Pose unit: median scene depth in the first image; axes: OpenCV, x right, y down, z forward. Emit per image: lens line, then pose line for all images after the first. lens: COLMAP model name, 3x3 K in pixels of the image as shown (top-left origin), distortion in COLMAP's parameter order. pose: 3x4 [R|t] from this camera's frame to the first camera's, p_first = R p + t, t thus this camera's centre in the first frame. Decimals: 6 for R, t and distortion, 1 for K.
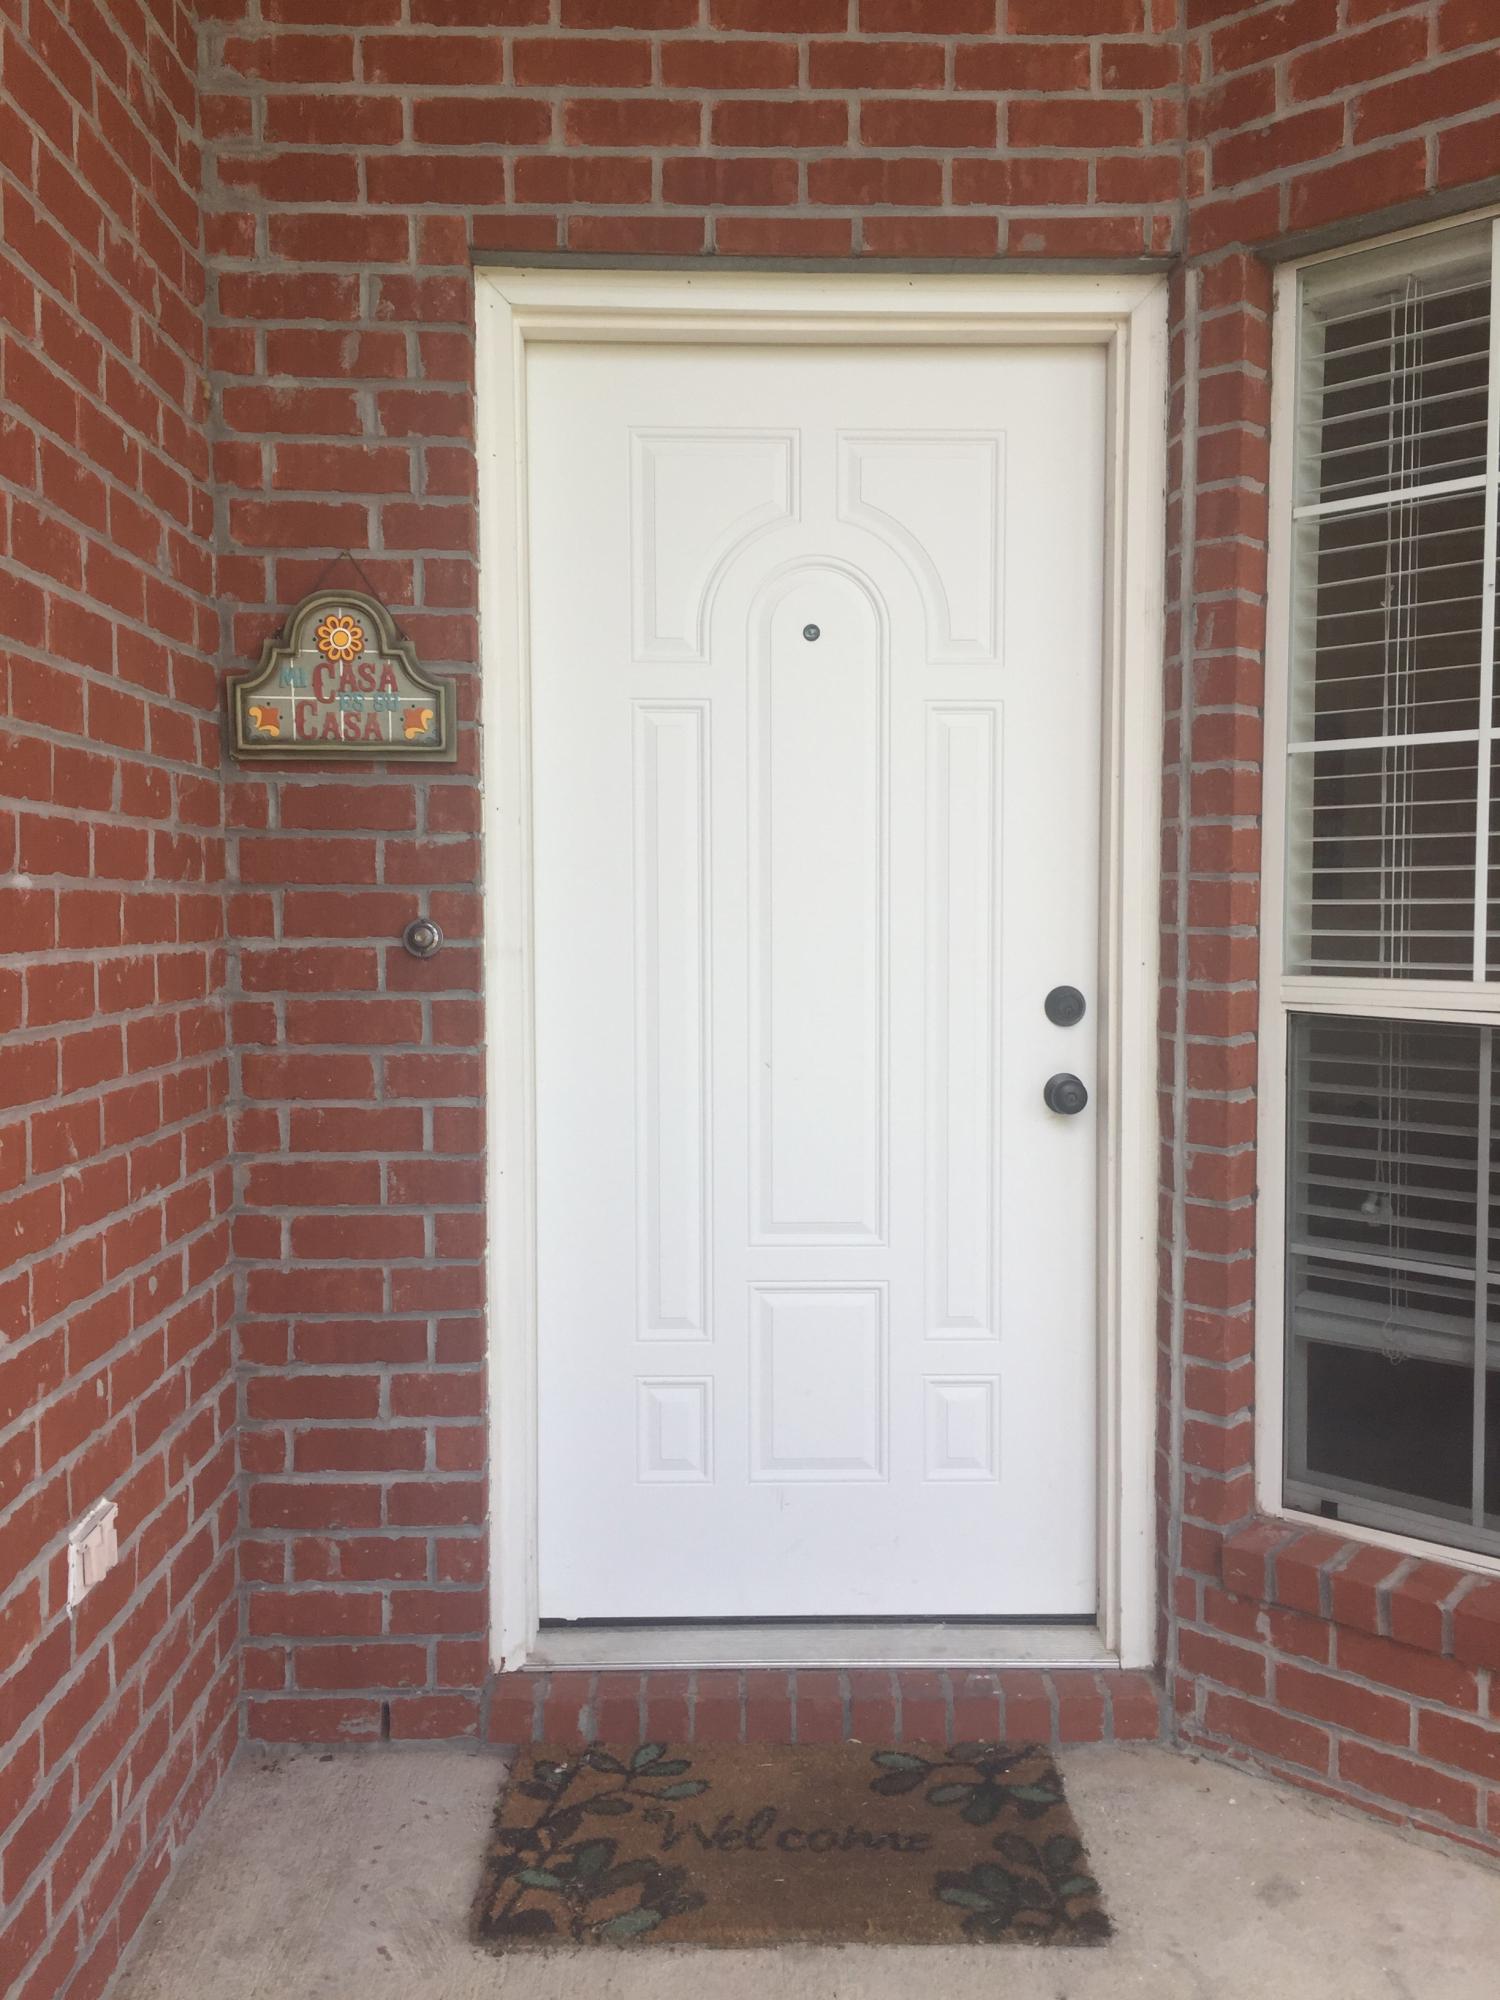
lens RADIAL K [[1704.4, 0, 763.1], [0, 1704.4, 1041.4], [0, 0, 1]] dist [0.029691, -0.009410]
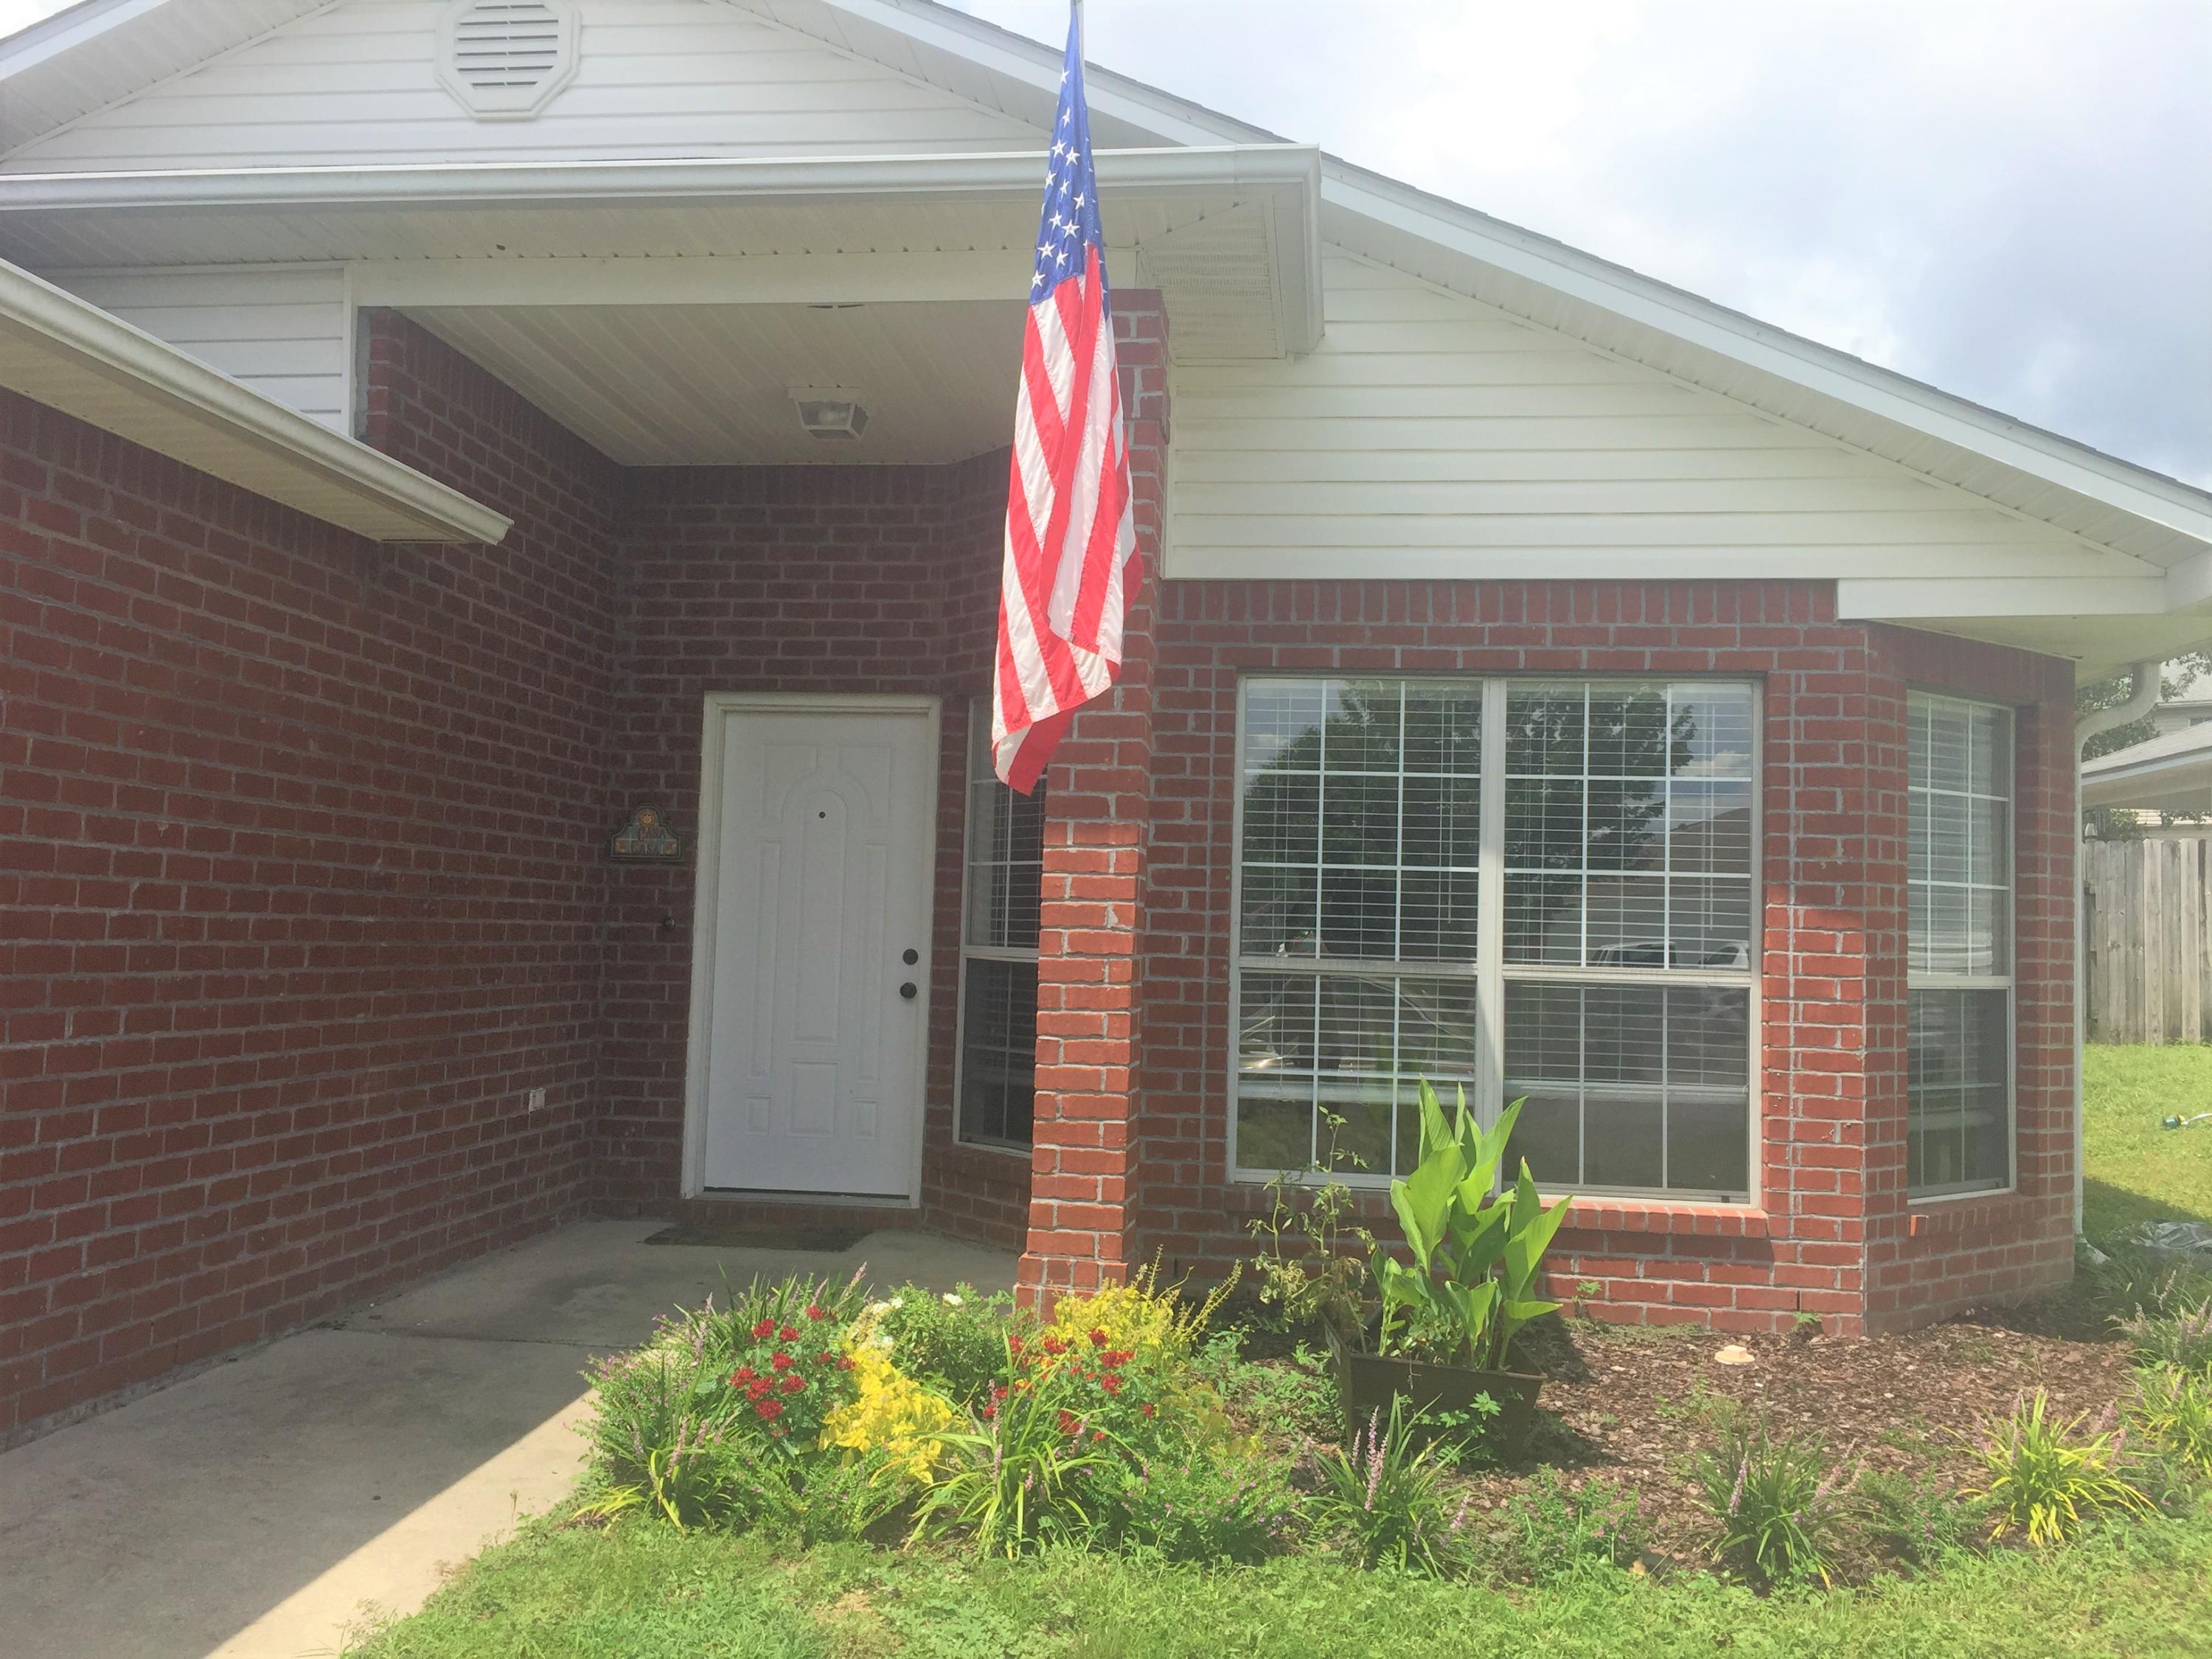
lens RADIAL K [[1885.0, 0, 1101.6], [0, 1885.0, 826.6], [0, 0, 1]] dist [0.029691, -0.009410]
pose [[0.989204, 0.016747, -0.145588, 0.969927], [-0.036685, 0.990116, -0.135367, 0.179488], [0.141882, 0.139246, 0.980041, -2.004719]]
